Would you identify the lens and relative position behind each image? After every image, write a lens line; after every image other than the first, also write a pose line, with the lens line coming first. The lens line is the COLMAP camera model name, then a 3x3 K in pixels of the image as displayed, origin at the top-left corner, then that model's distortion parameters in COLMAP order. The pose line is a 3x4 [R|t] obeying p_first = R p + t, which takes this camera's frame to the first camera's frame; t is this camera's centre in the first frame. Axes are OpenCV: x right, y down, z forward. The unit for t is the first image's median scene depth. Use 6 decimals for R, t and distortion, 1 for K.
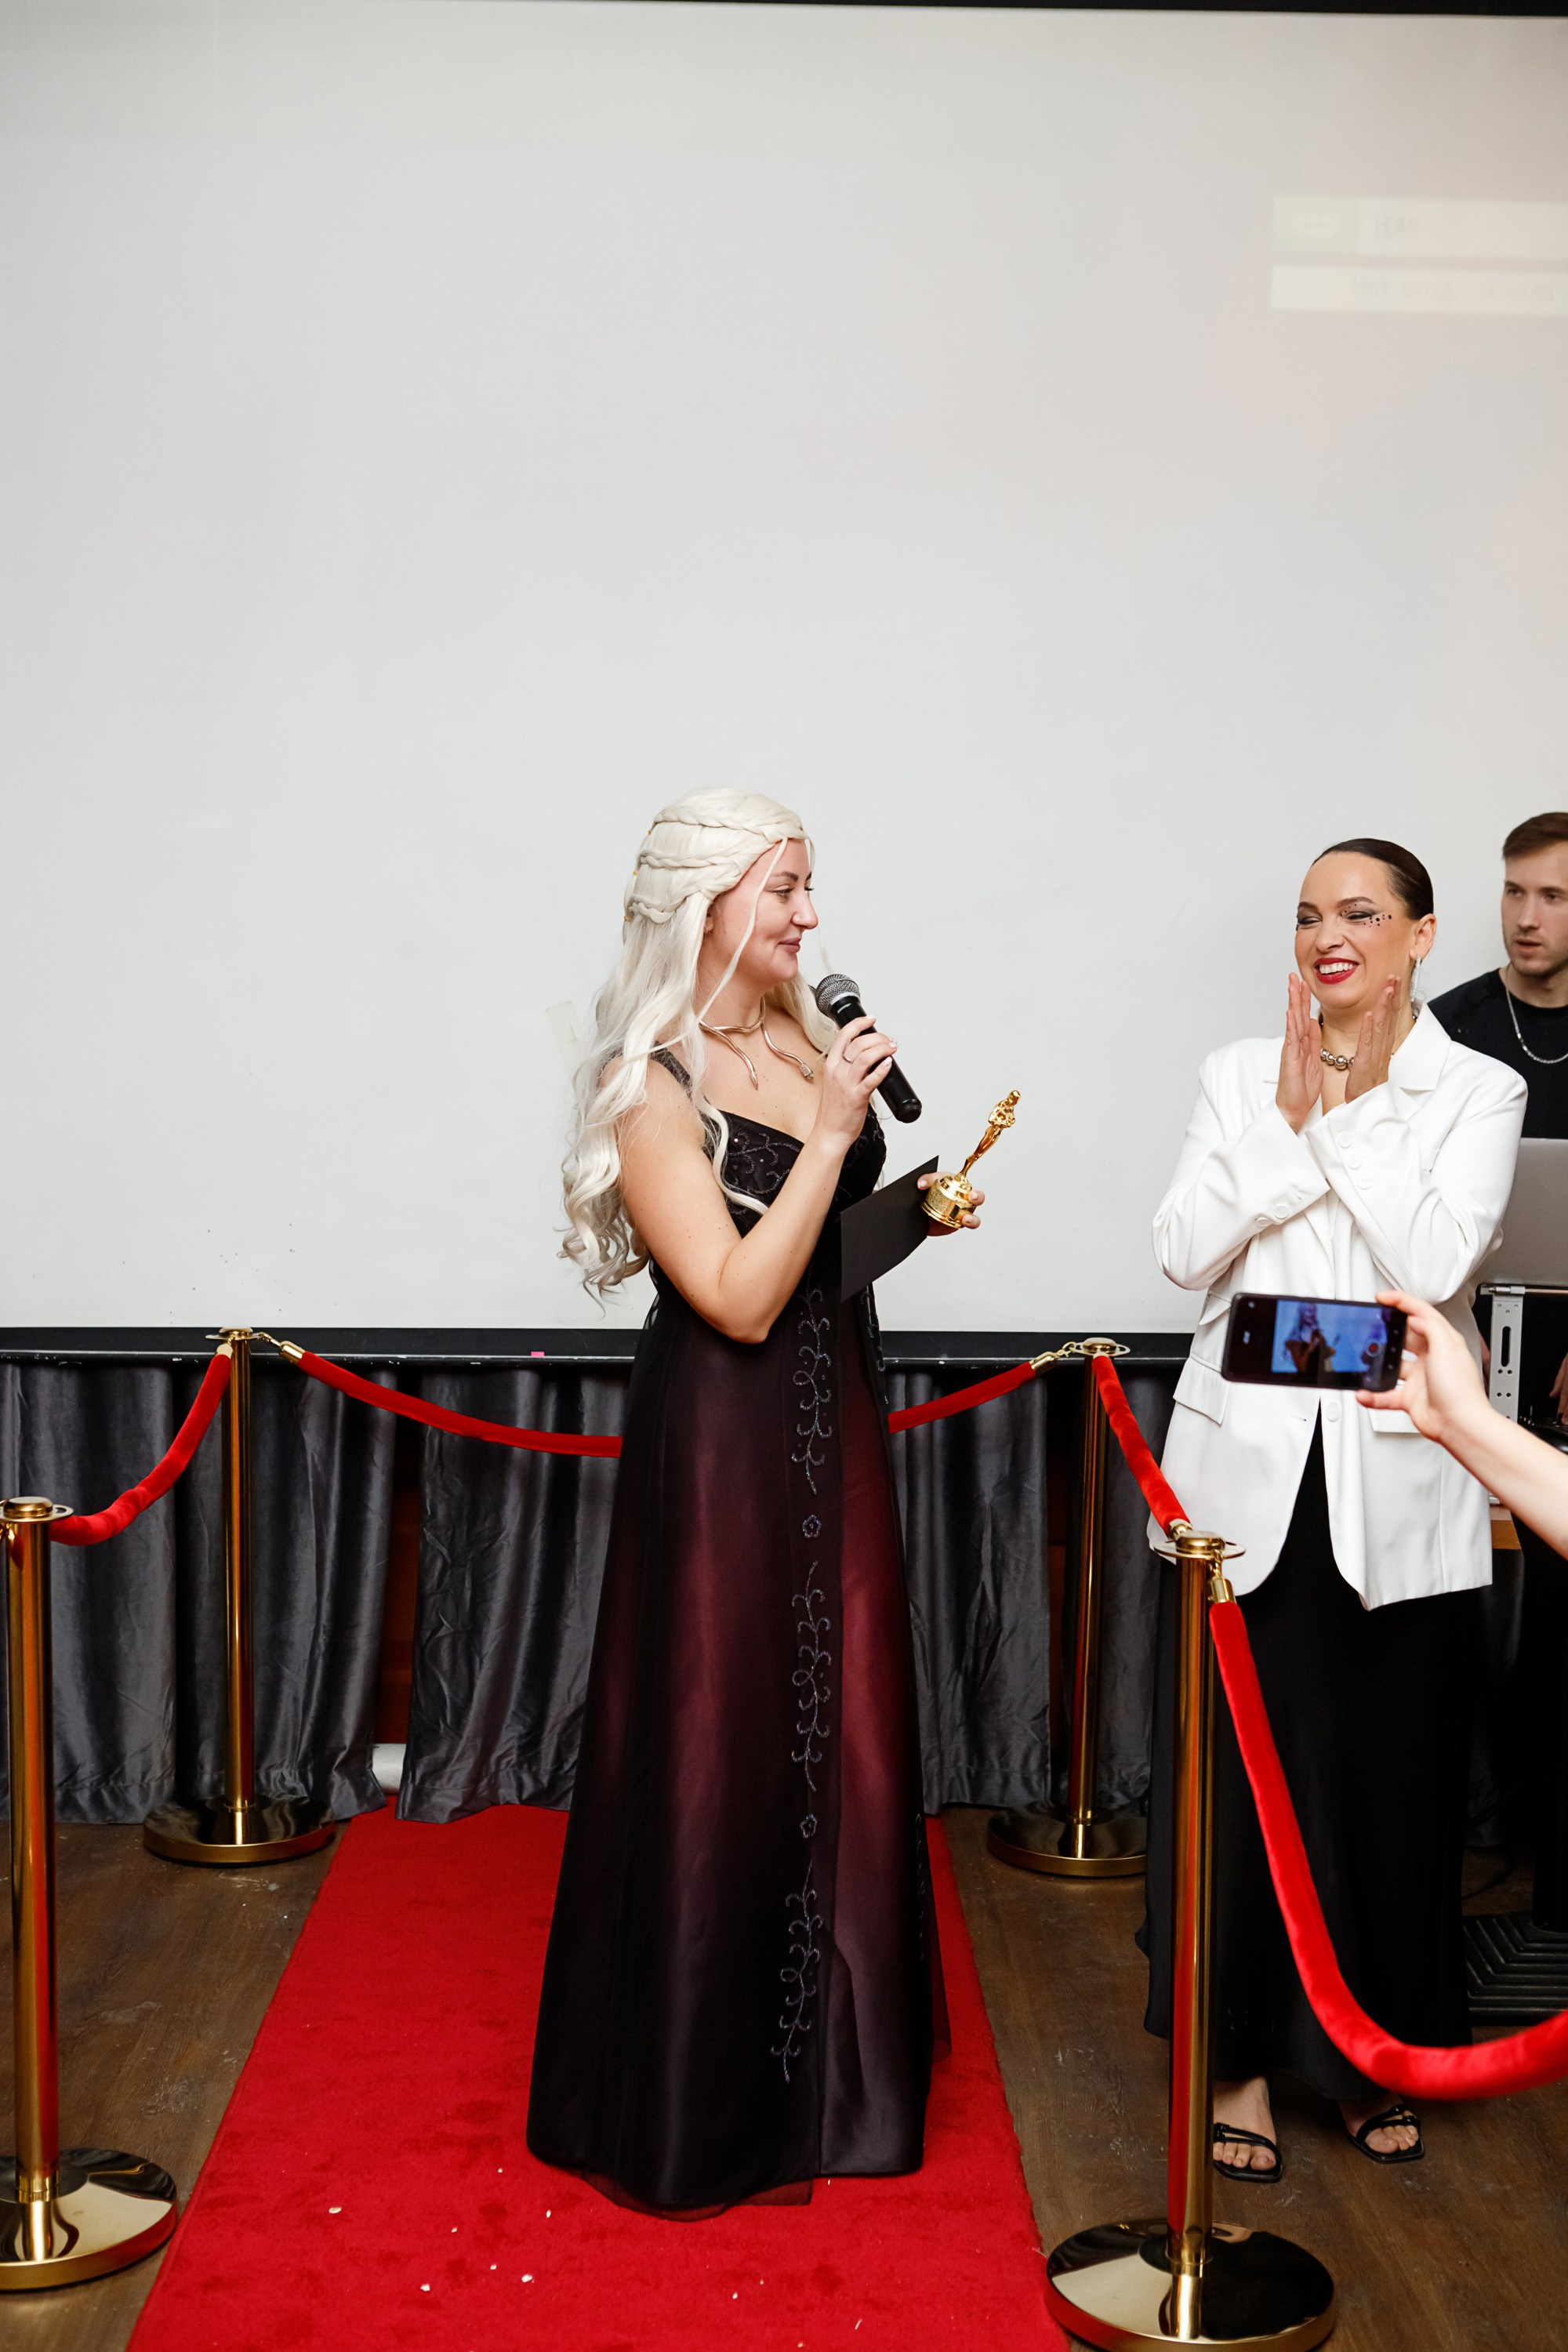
lens RADIAL K [[2842.7, 0, 777.6], [0, 2842.7, 1193.5], [0, 0, 1]] dist [-0.012015, 0.000000]
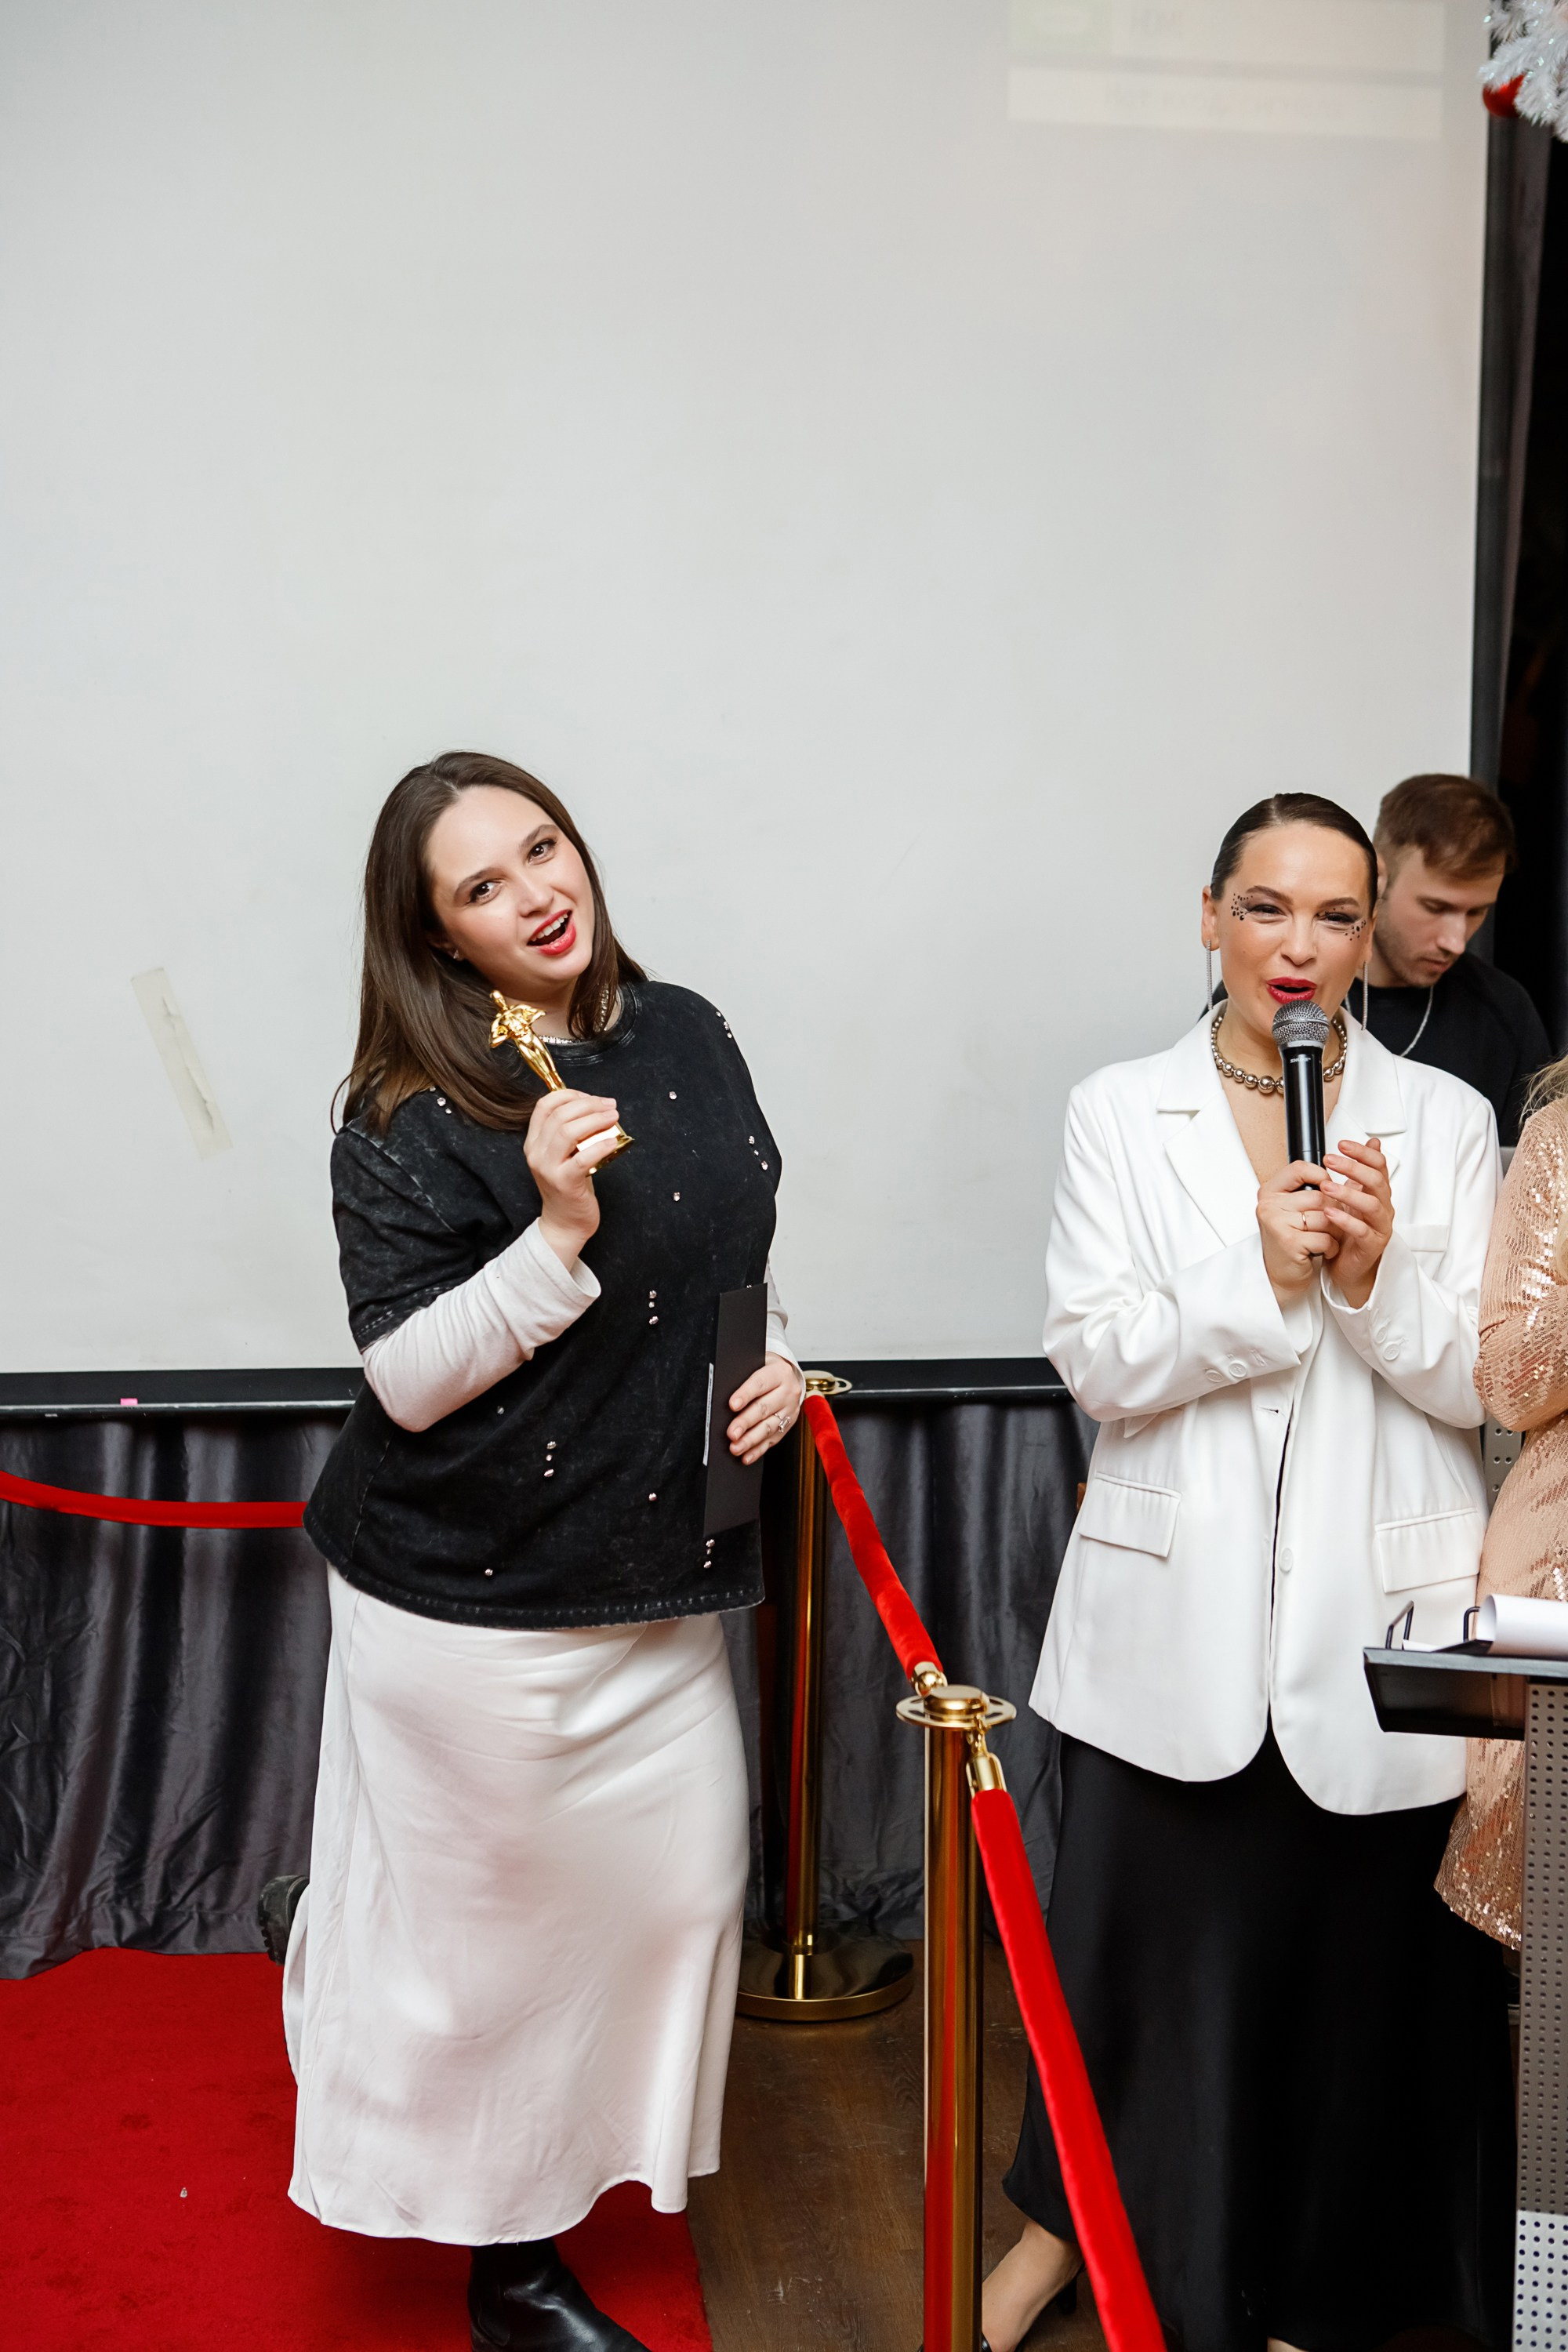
lens RADIAL K [[2994.0, 0, 771.7], [0, 2994.0, 1184.9], [0, 0, 1]] dist [0.006473, 0.000000]
pose [[0.994662, -0.014744, 0.102128, 0.012323], [0.012455, 0.999658, 0.023014, -0.023917], [-0.102432, -0.021620, 0.994505, 0.135041]]
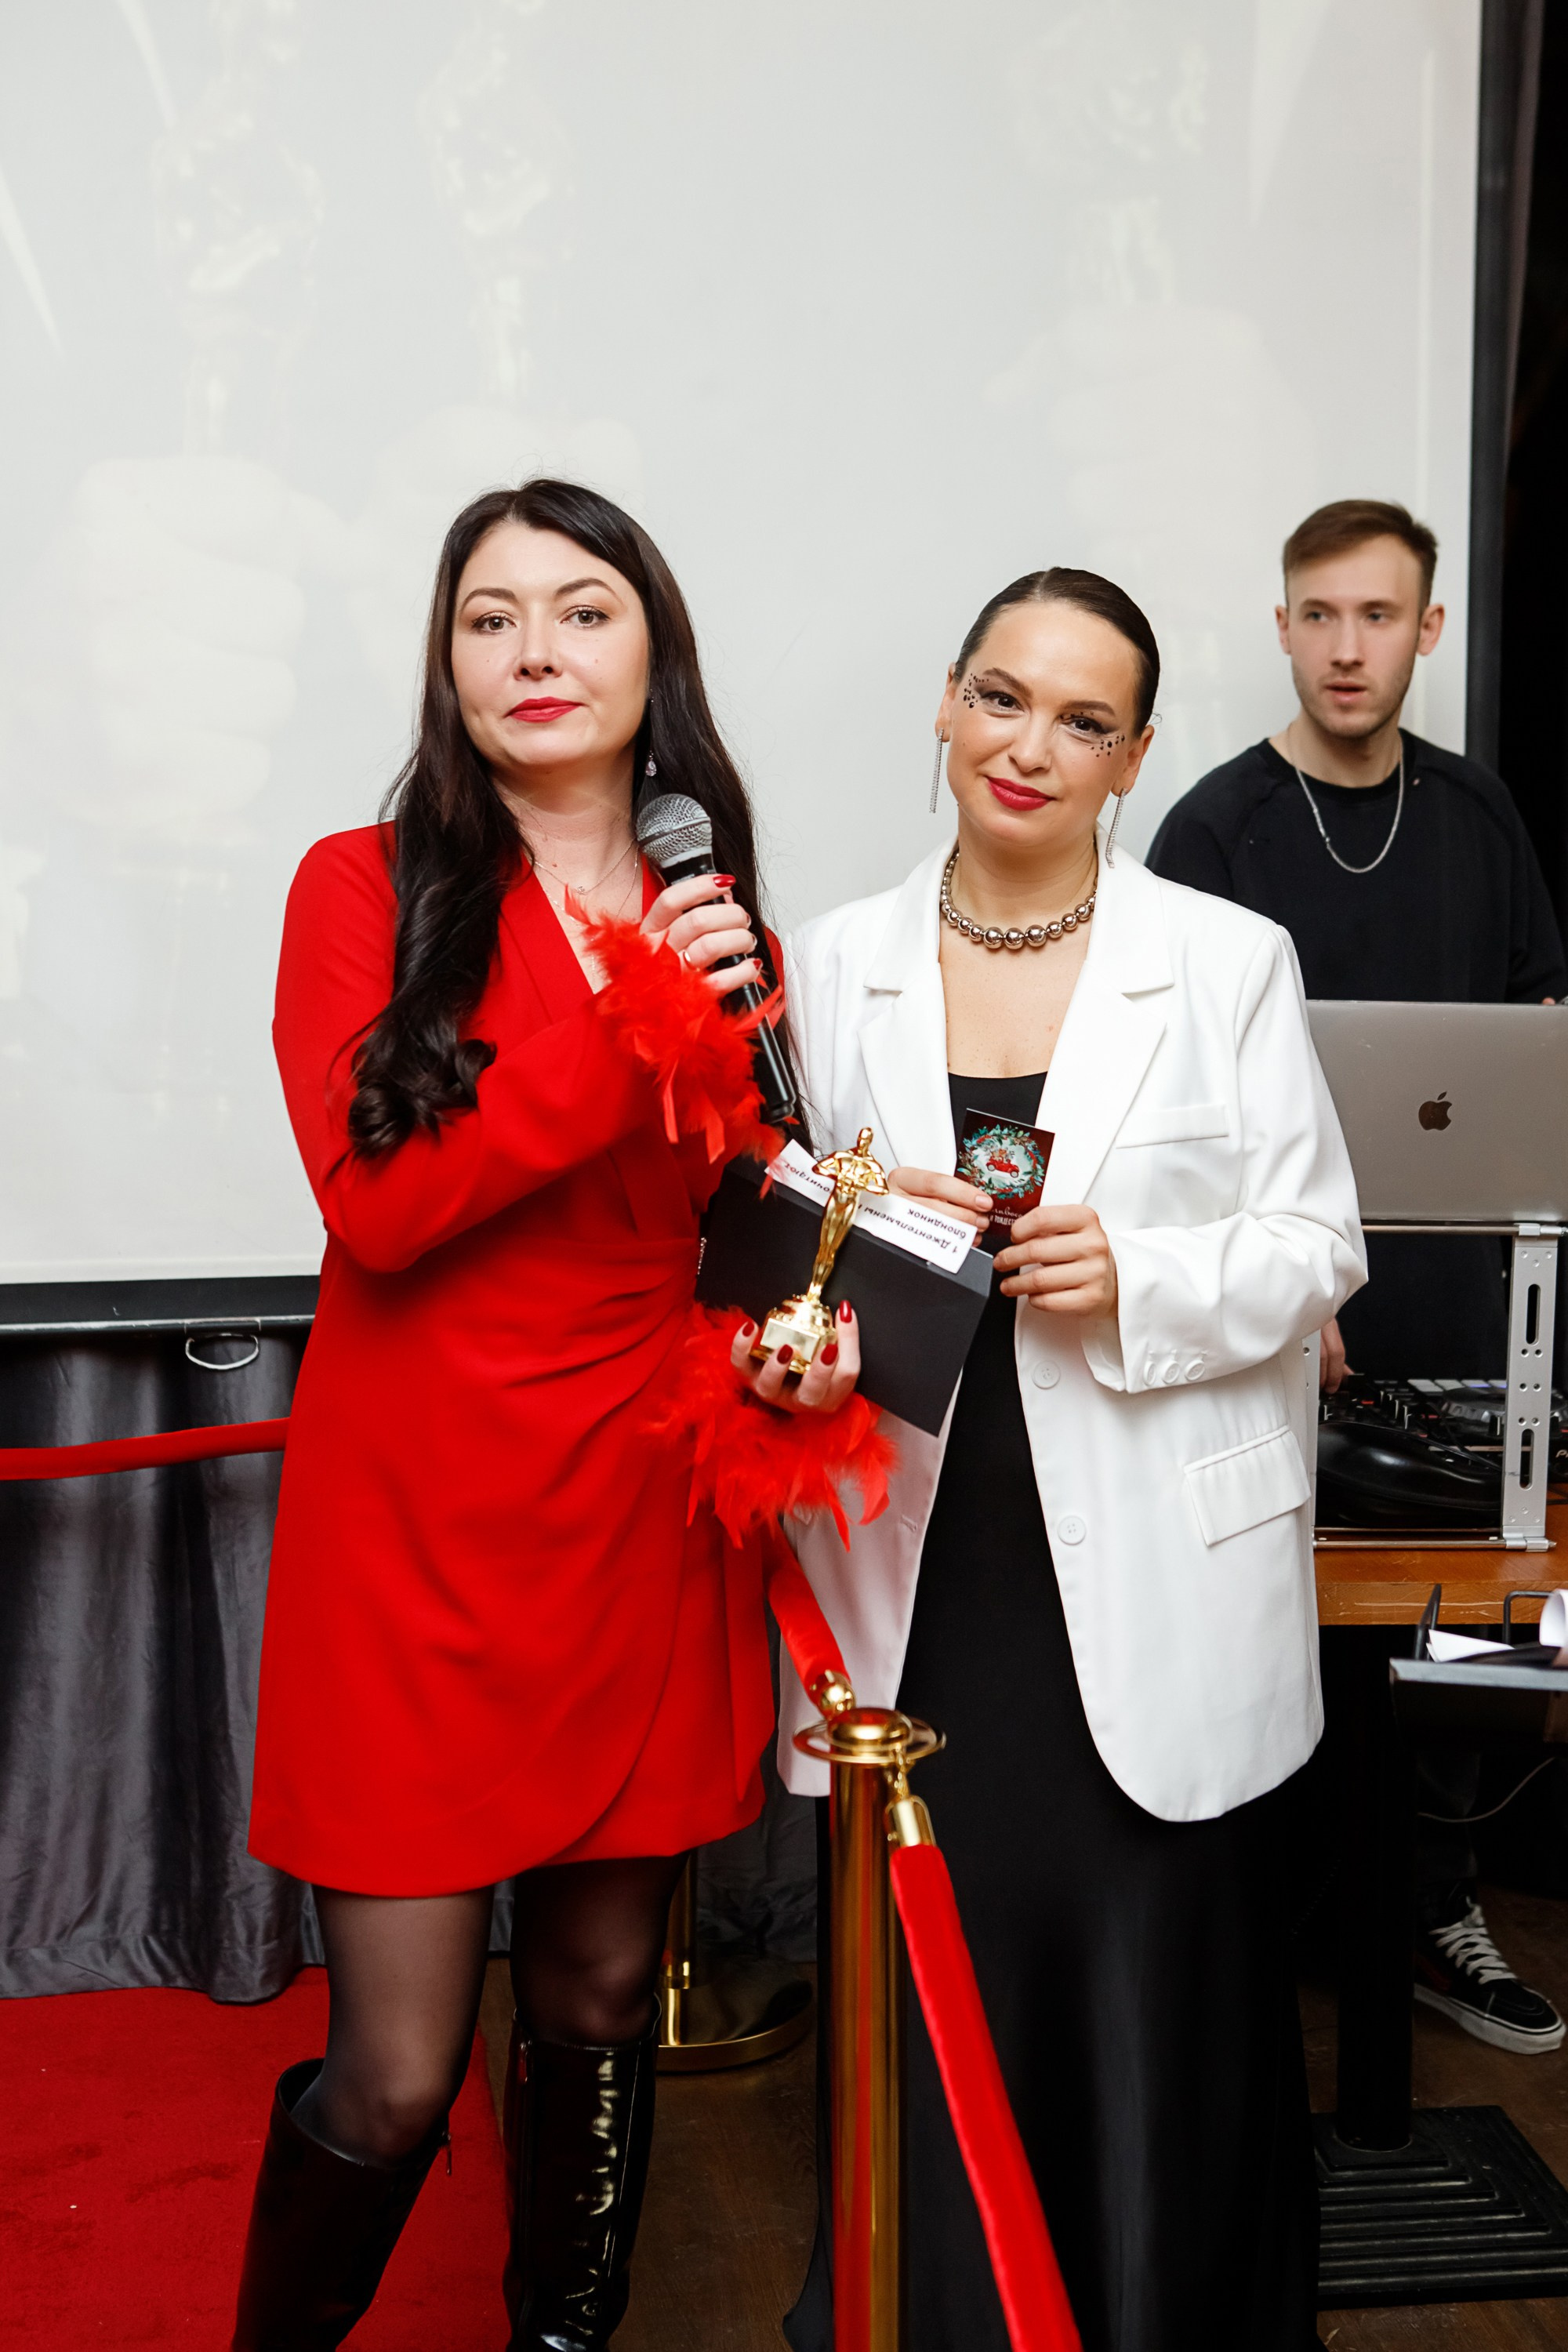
lens RADIAL K [[3402.0, 0, 792.4], [0, 3402.0, 1072.0], [0, 0, 1]] dist [0.010633, 0.000000]
pose [[0.988770, -0.024667, 0.147398, 0.019883], [0.019572, 0.999163, 0.035917, -0.027597], [-0.148161, -0.032629, 0.988425, 0.196041]]
